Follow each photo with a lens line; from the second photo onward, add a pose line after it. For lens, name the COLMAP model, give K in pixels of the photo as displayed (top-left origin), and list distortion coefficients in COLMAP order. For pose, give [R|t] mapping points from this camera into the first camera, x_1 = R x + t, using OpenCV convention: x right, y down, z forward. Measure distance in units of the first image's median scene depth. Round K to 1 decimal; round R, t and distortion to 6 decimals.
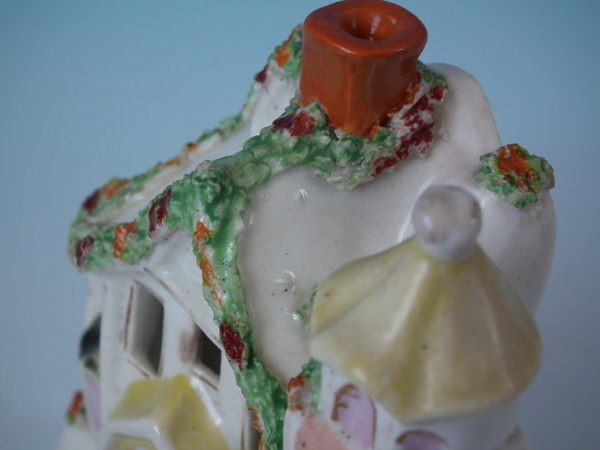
lens RADIAL K [[1167.0, 0, 299.4], [0, 1167.0, 225.6], [0, 0, 1]] dist [-0.189300, 0.000000]
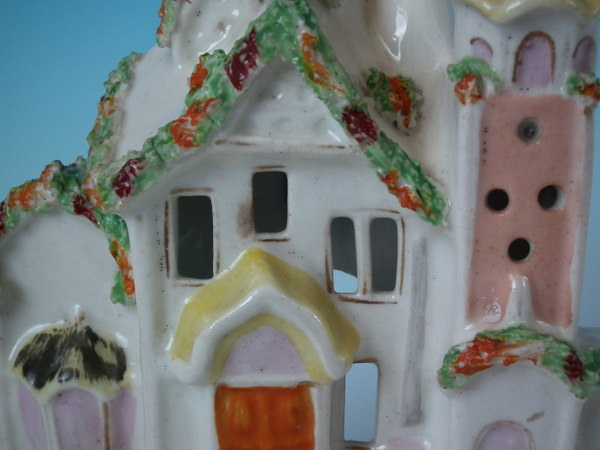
lens RADIAL K [[1167.0, 0, 299.3], [0, 1167.0, 225.1], [0, 0, 1]] dist [-0.189300, 0.000000]
pose [[0.639957, -0.342053, 0.688081, -0.964516], [0.503452, 0.863135, -0.039166, 0.208228], [-0.580509, 0.371480, 0.724577, 0.213066]]
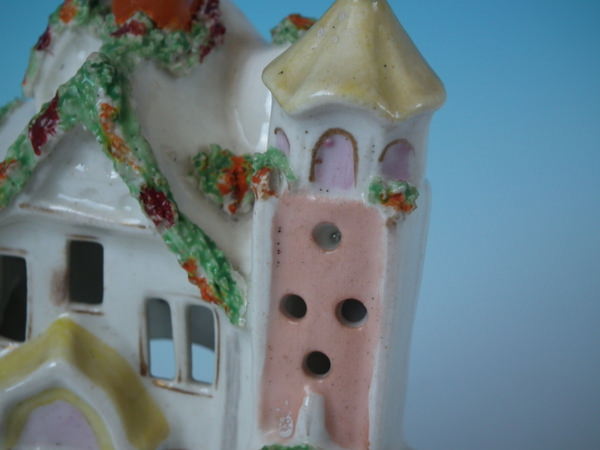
lens RADIAL K [[1167.0, 0, 335.3], [0, 1167.0, 232.0], [0, 0, 1]] dist [-0.189300, 0.000000]
pose [[0.777296, -0.238096, 0.582341, -0.584961], [0.373397, 0.919557, -0.122433, 0.327714], [-0.506345, 0.312611, 0.803672, 0.029927]]
